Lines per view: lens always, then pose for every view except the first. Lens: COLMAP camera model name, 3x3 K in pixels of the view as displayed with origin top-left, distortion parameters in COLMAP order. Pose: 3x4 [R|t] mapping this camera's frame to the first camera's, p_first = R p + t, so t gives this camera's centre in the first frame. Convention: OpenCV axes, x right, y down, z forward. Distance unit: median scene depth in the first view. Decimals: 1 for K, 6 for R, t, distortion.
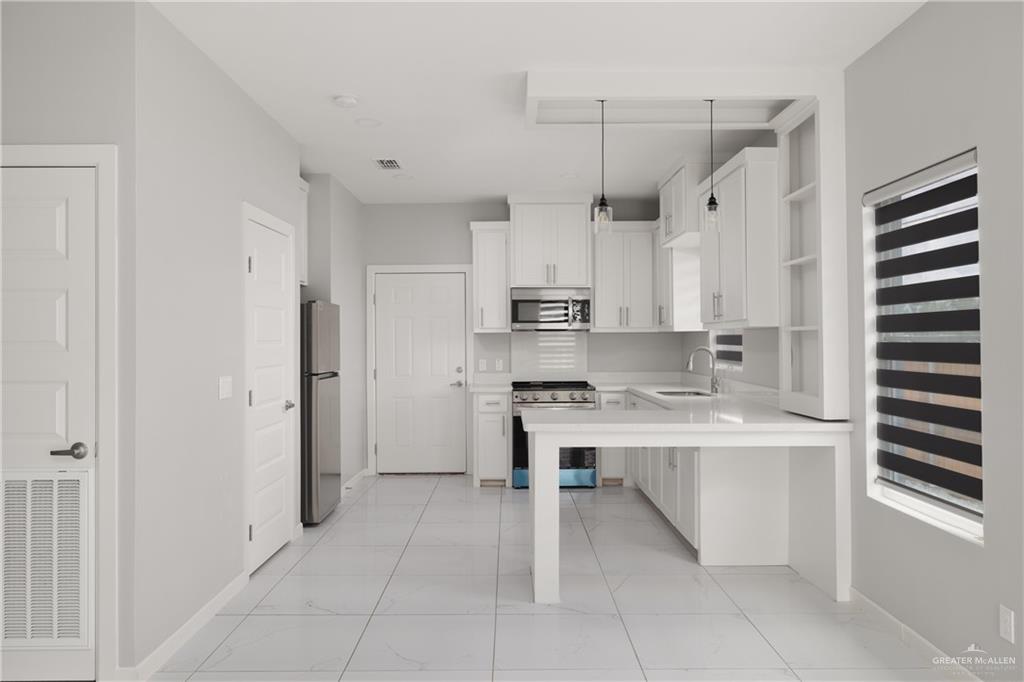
lens RADIAL K [[740.3, 0, 512.0], [0, 740.3, 341.0], [0, 0, 1]] dist [0.009678, 0.003351]
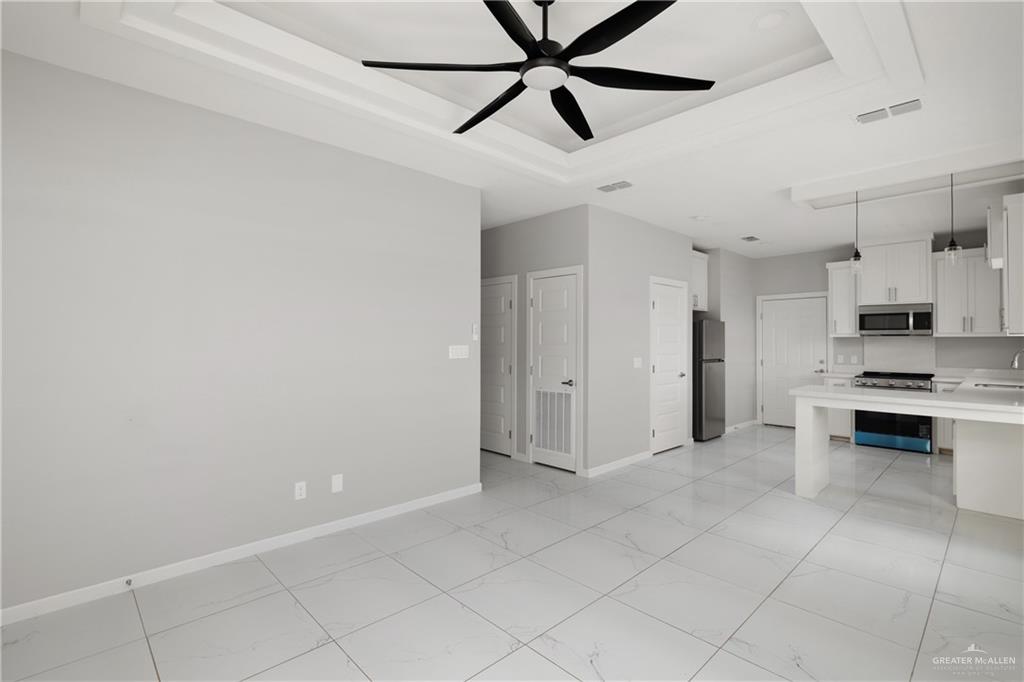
lens RADIAL K [[478.5, 0, 512.0], [0, 478.5, 341.0], [0, 0, 1]] dist [-0.000160, -0.000020]
pose [[0.695260, 0.006310, -0.718731, 0.203941], [-0.007074, 0.999973, 0.001937, -0.000589], [0.718724, 0.003737, 0.695286, -0.134798]]
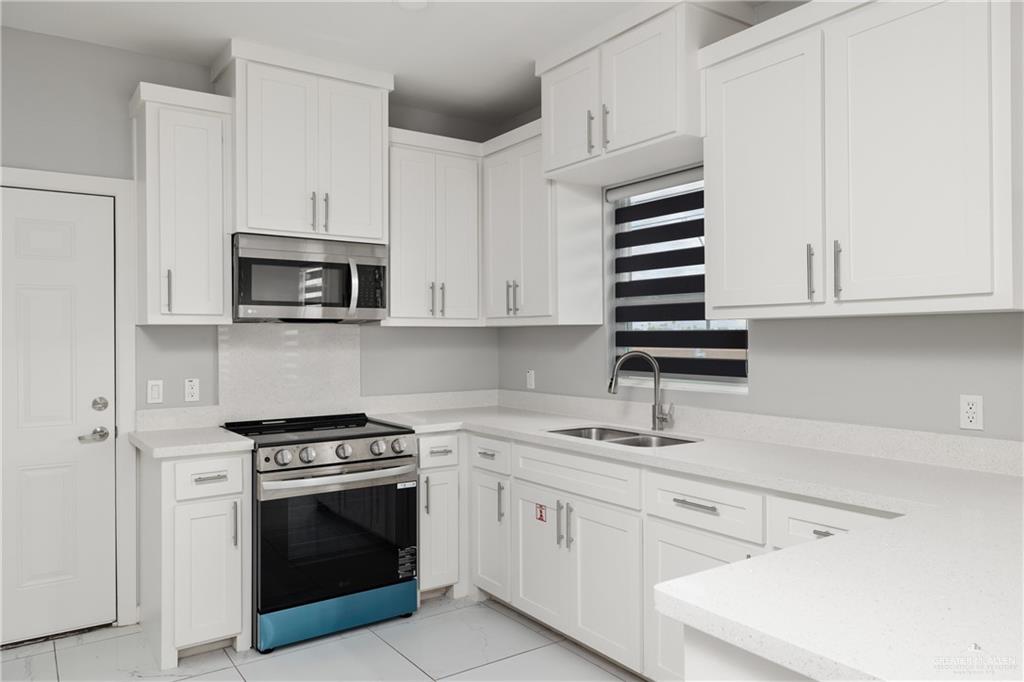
lens RADIAL K [[701.3, 0, 512.0], [0, 701.3, 341.0], [0, 0, 1]] dist [-0.008062, -0.003061]
pose [[0.820291, 0.001971, 0.571942, -0.118904], [0.000231, 0.999993, -0.003778, 0.001574], [-0.571946, 0.003231, 0.820285, 0.533415]]
